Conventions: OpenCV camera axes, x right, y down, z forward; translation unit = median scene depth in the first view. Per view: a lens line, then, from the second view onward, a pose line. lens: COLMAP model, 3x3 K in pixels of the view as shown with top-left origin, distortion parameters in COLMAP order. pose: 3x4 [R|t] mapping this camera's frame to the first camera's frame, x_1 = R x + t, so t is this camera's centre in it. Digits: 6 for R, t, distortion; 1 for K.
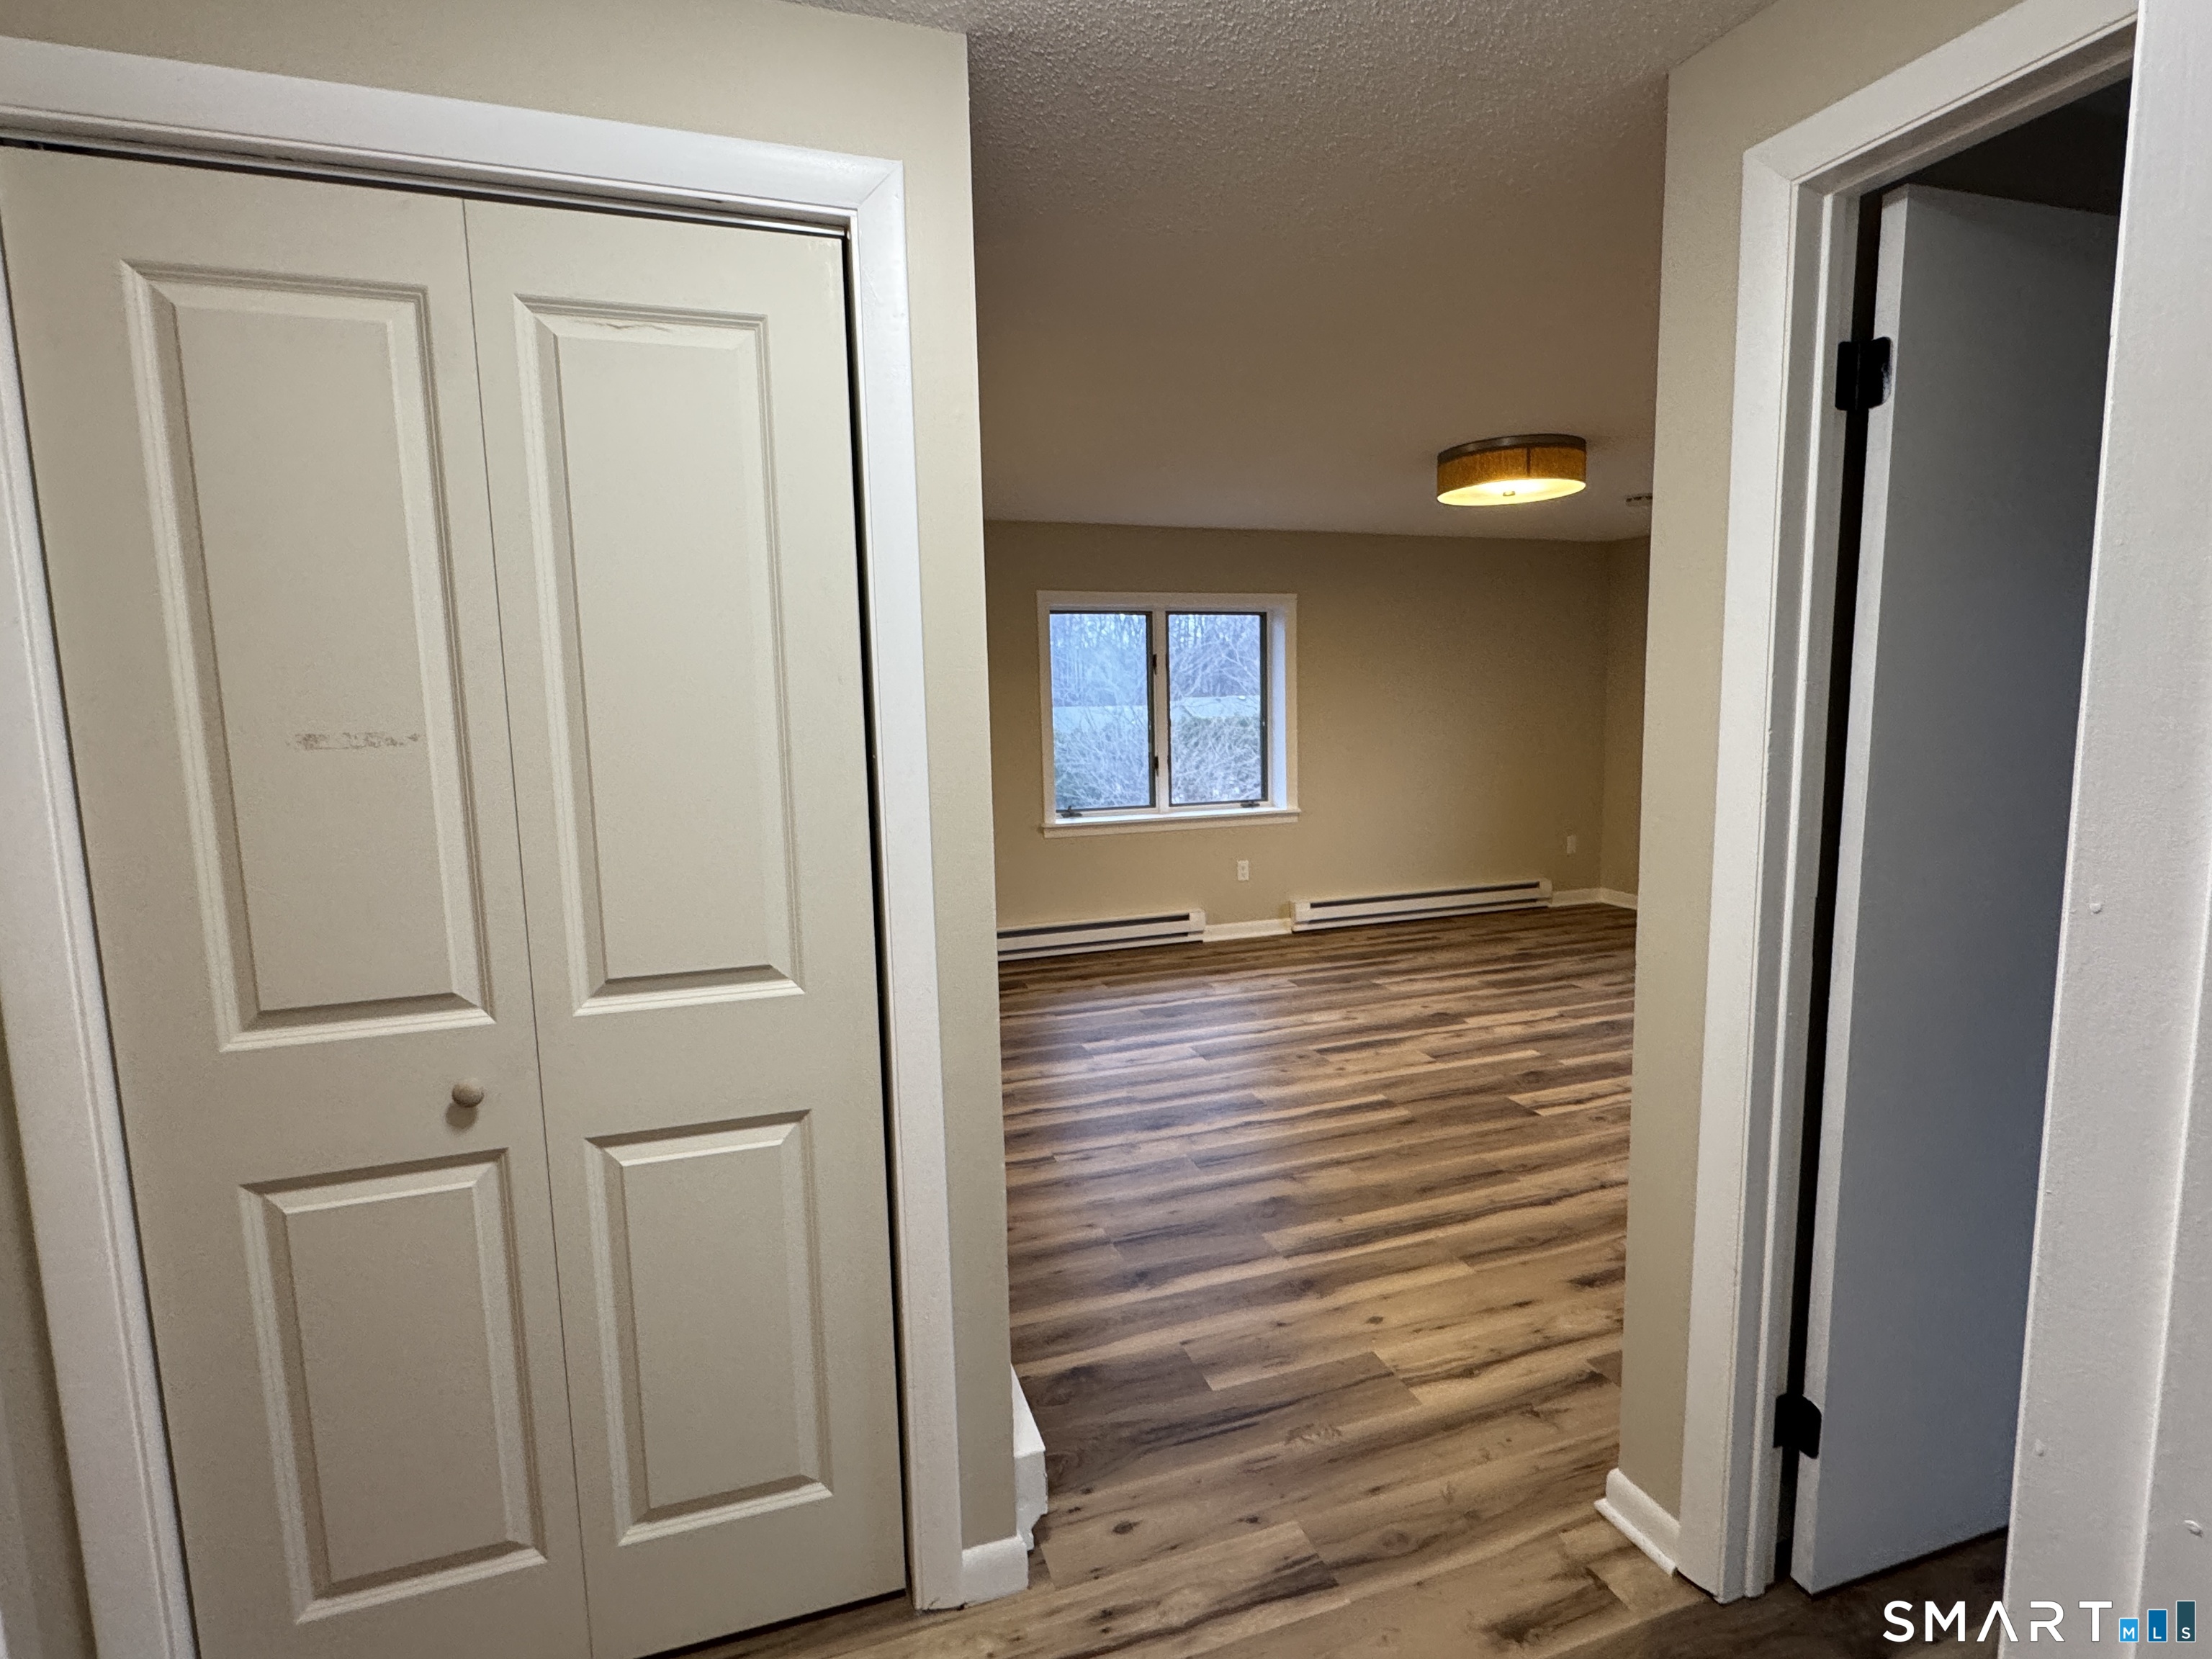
lens RADIAL K [[1059.6, 0, 1106.1], [0, 1059.6, 827.7], [0, 0, 1]] dist [-0.000519, -0.000812]
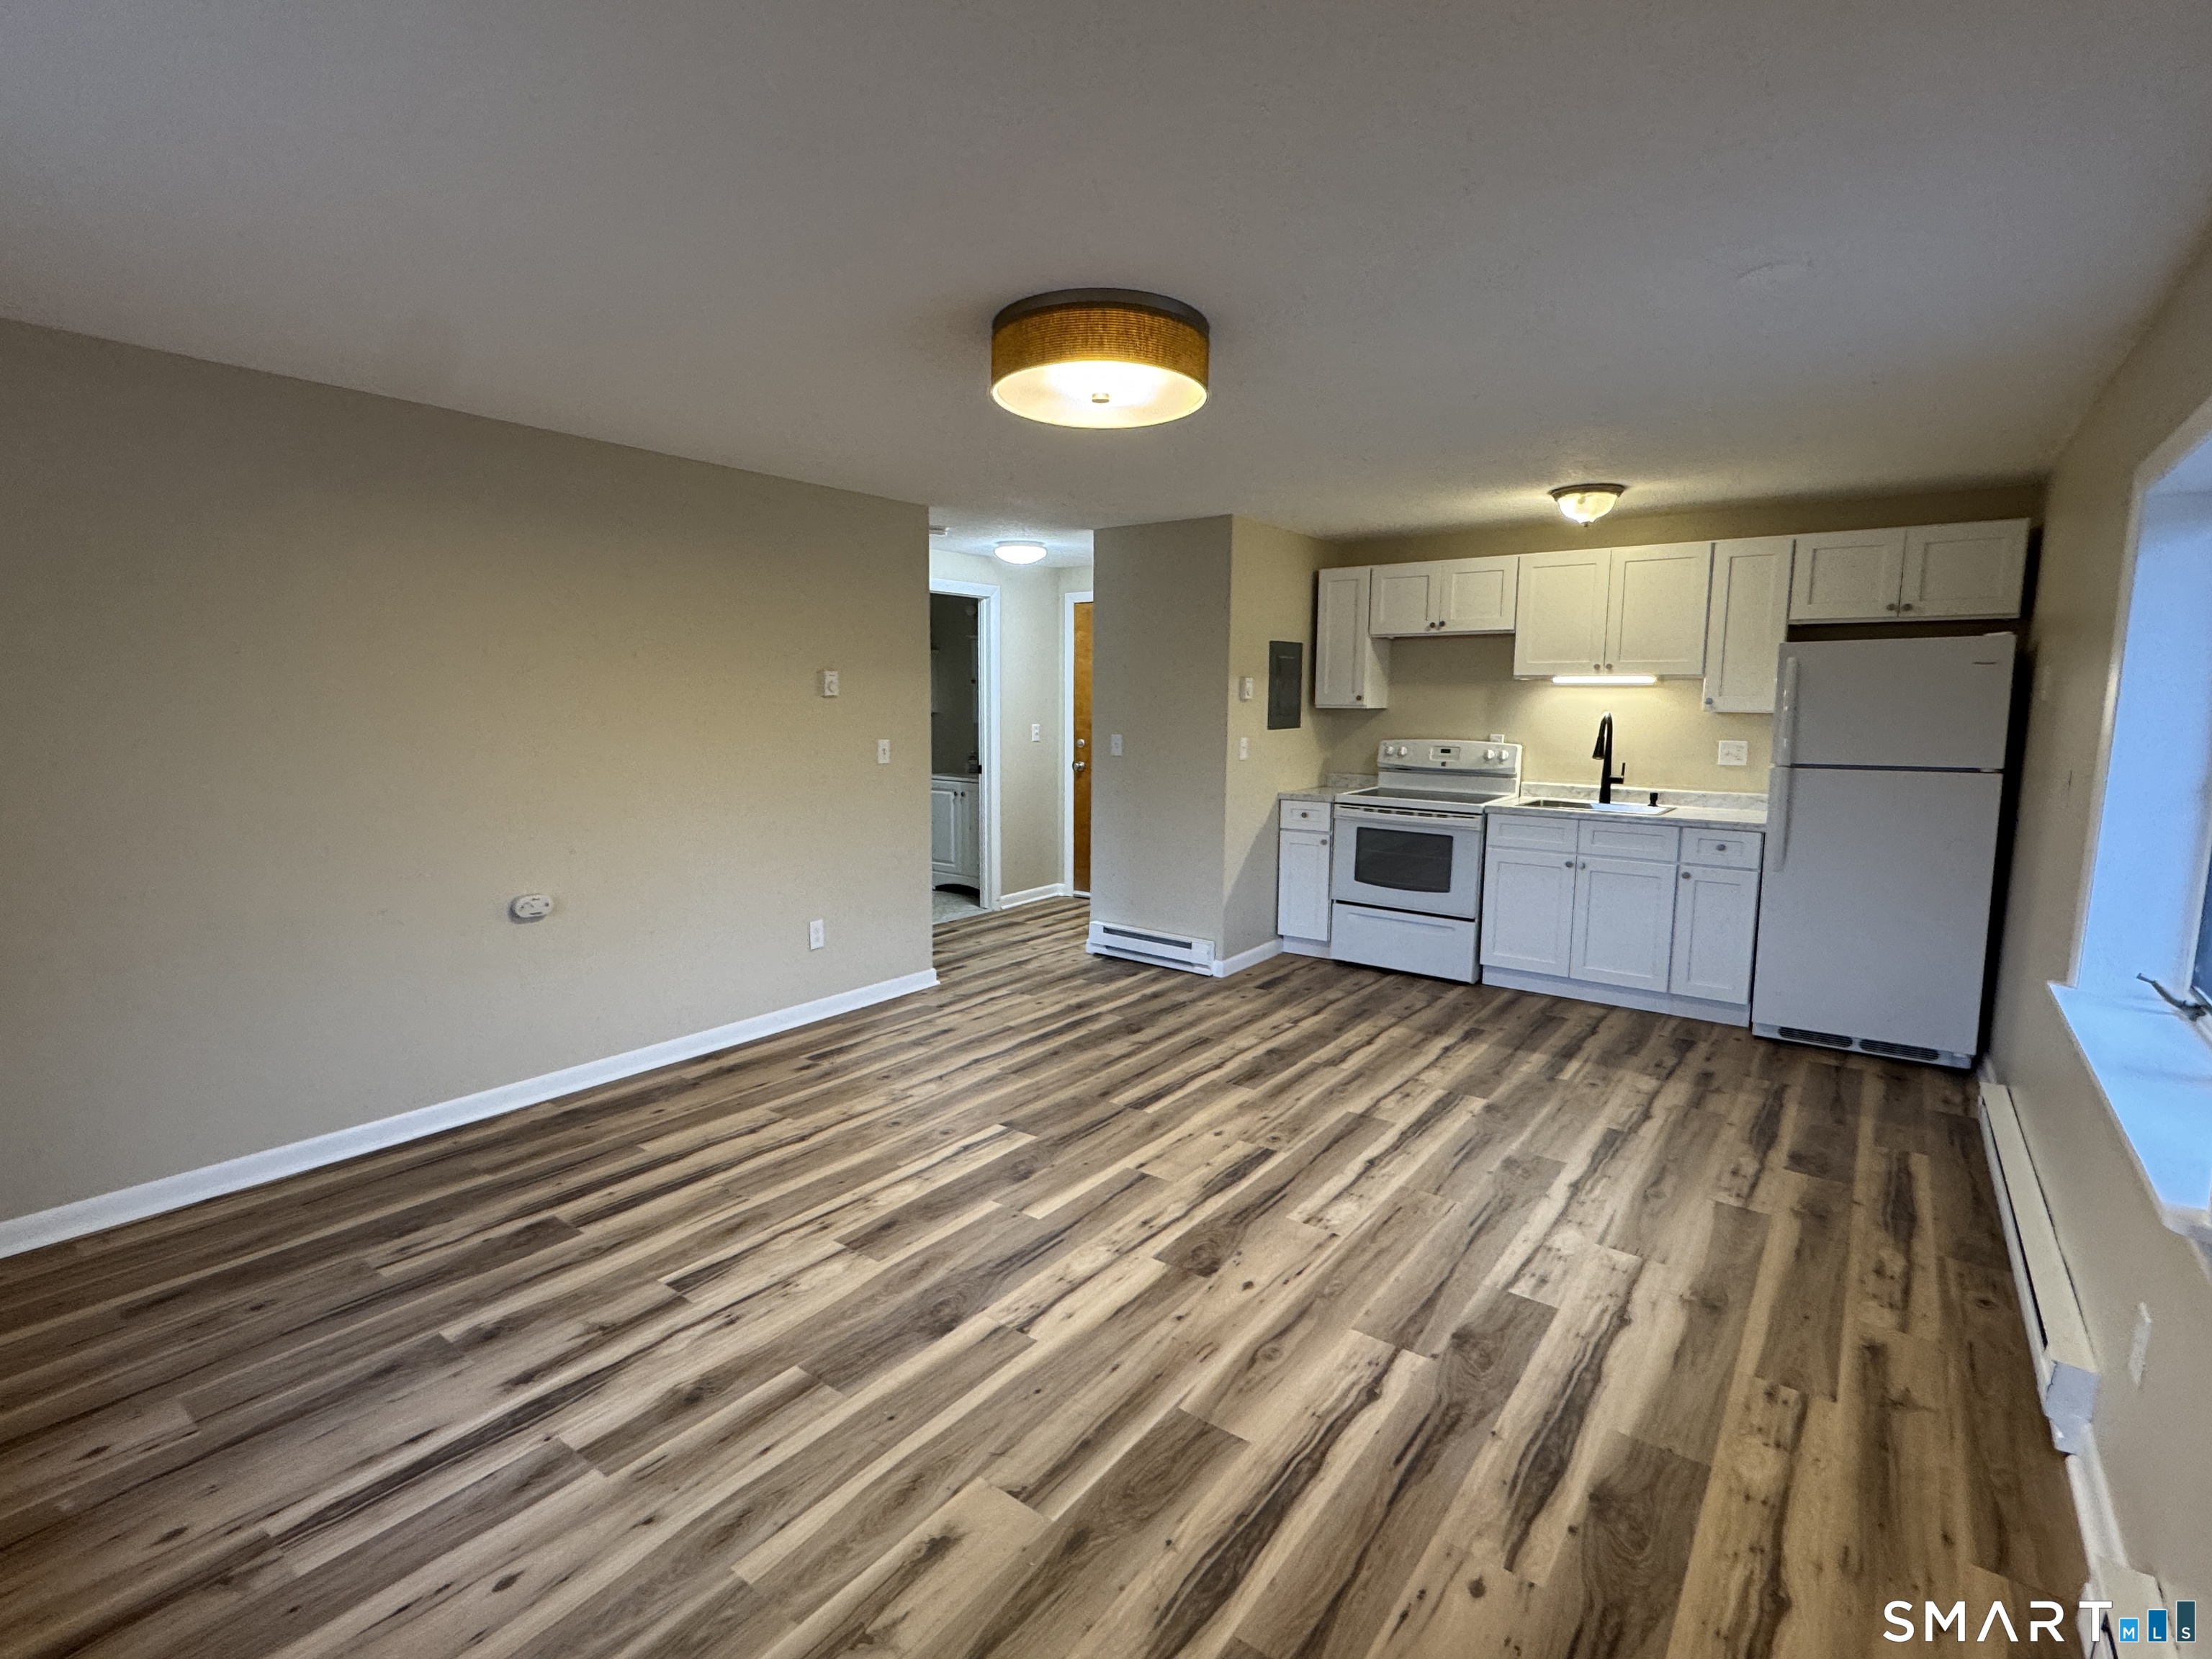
lens RADIAL K [[1059.6, 0, 1085.1], [0, 1059.6, 819.8], [0, 0, 1]] dist [-0.000519, -0.000812]
pose [[-0.835541, 0.075153, -0.544264, 0.634625], [-0.060420, 0.972025, 0.226974, -0.176919], [0.546096, 0.222530, -0.807626, 1.310332]]
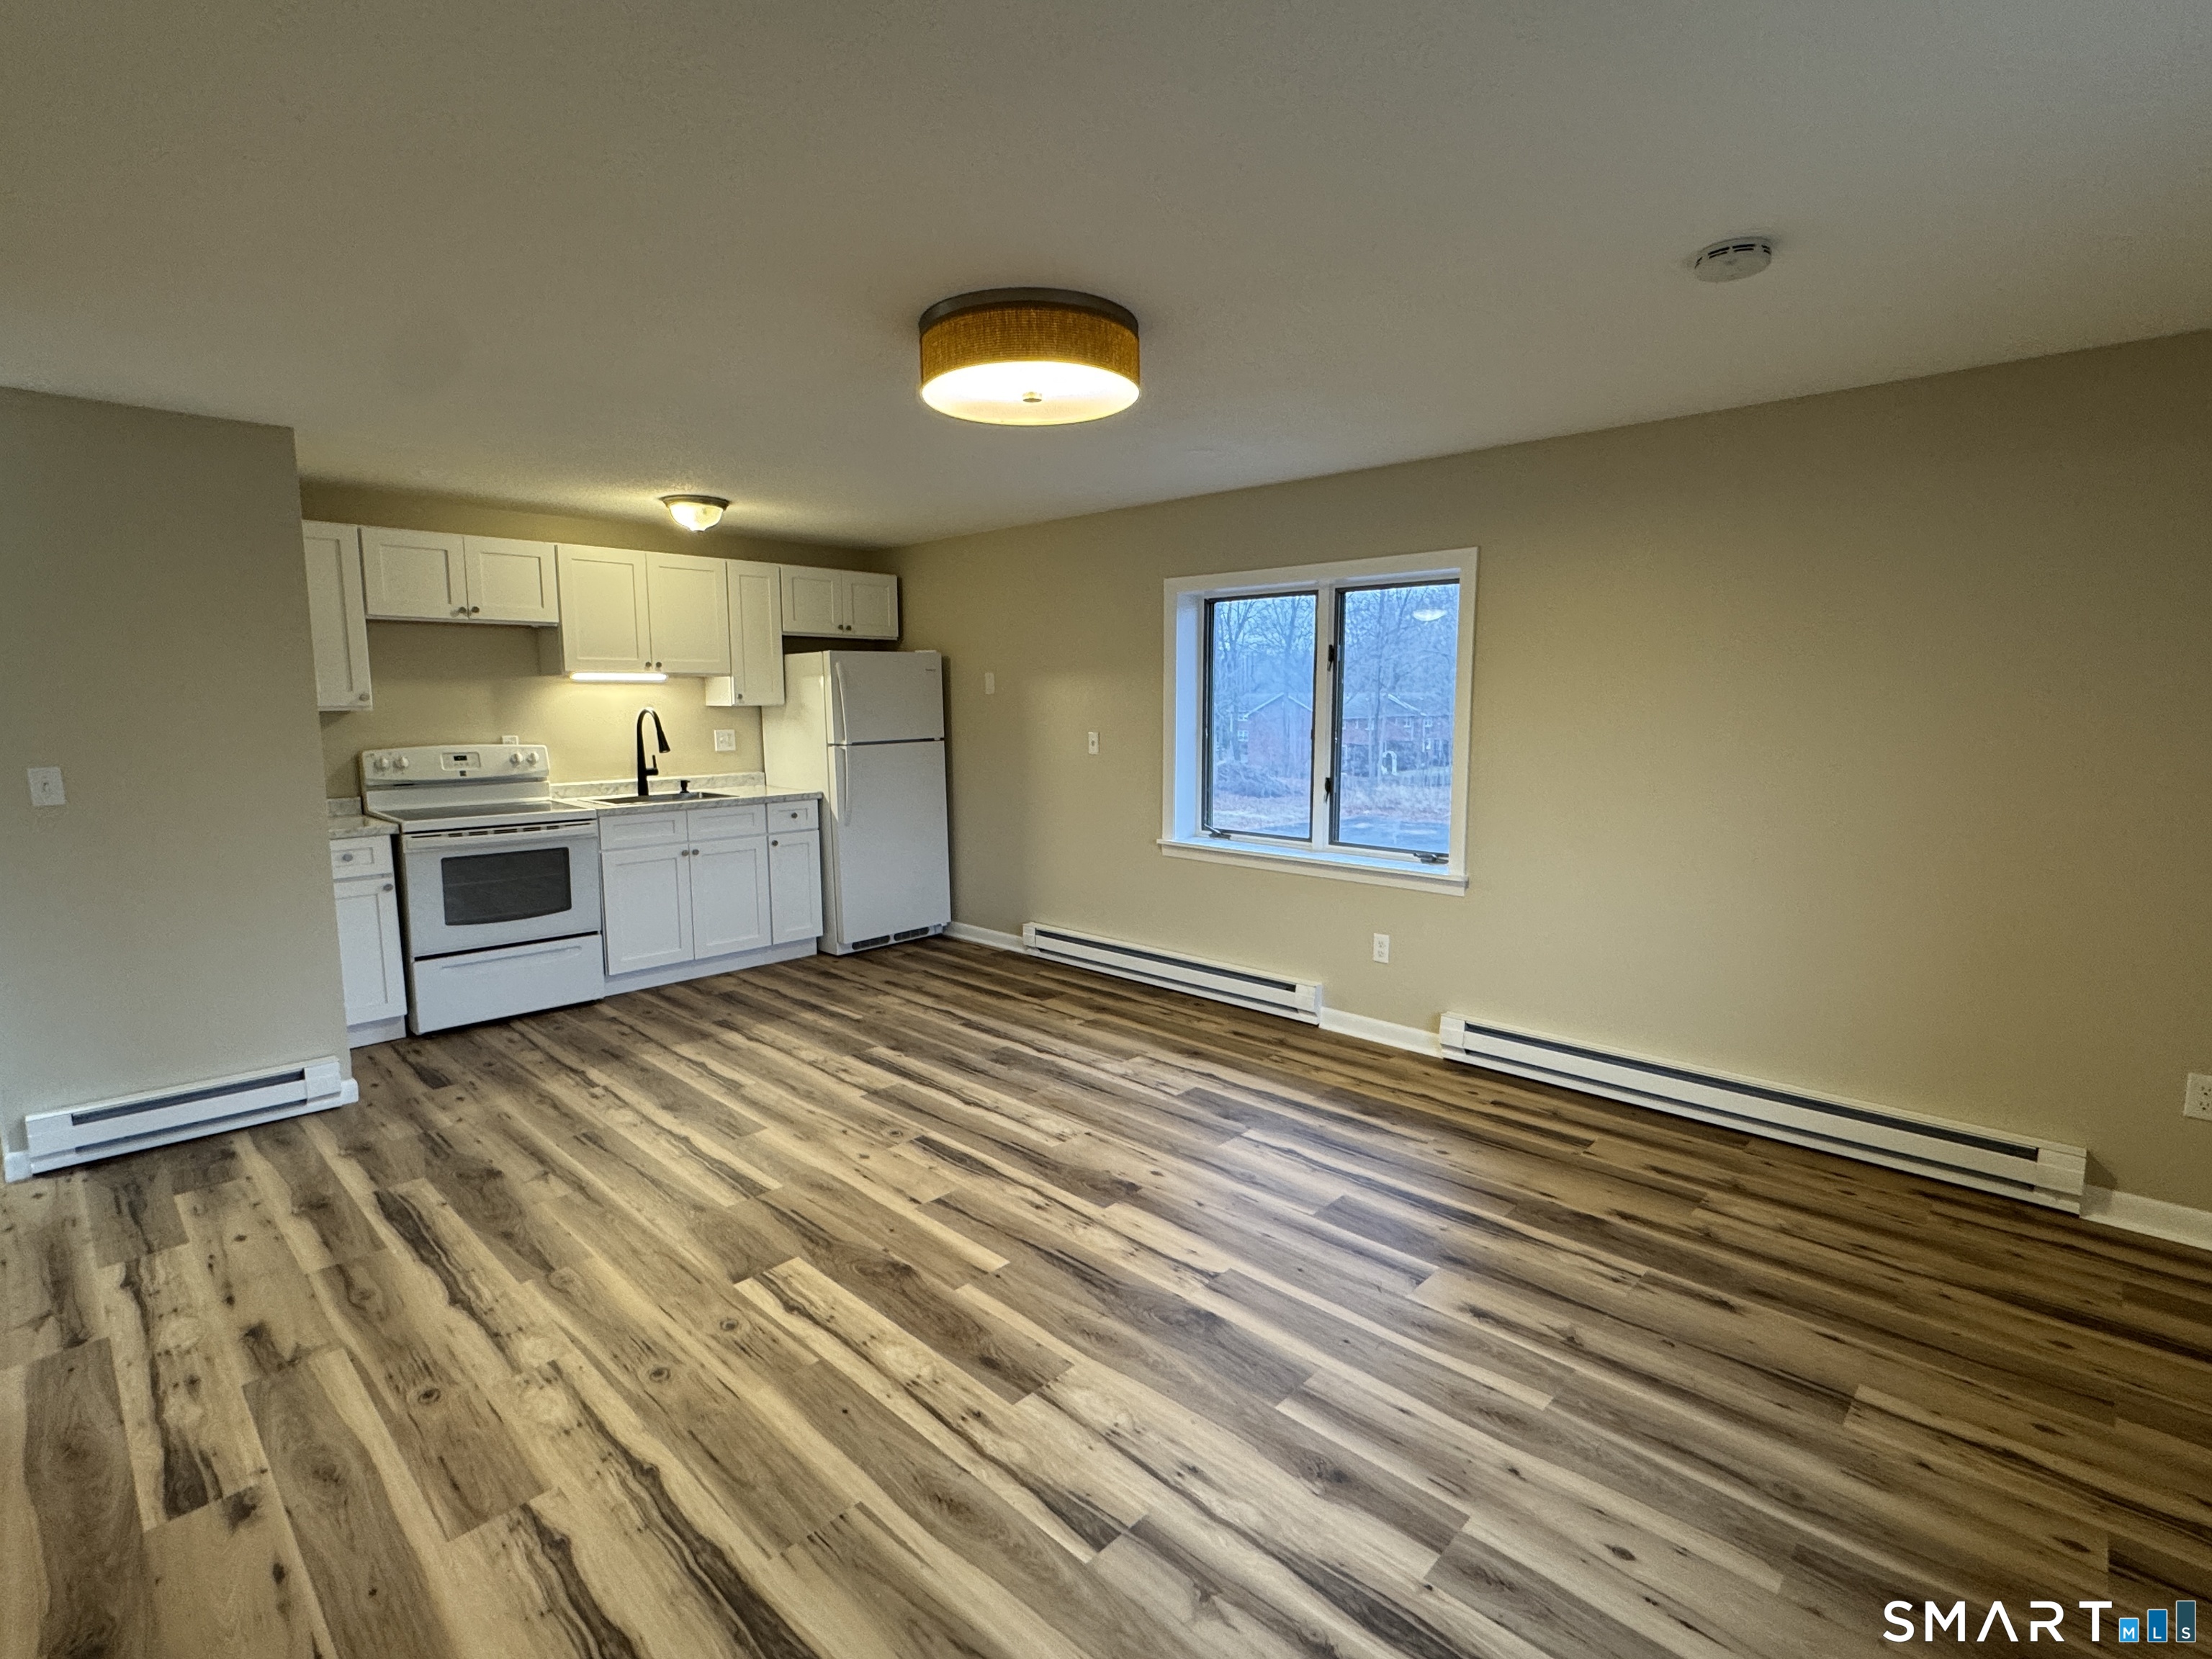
lens RADIAL K [[1059.6, 0, 1115.2], [0, 1059.6, 837.2], [0, 0, 1]] dist [-0.000519, -0.000812]
pose [[0.456309, 0.135740, -0.879407, 0.831632], [-0.115594, 0.988964, 0.092671, -0.098321], [0.882281, 0.059367, 0.466964, 0.637259]]
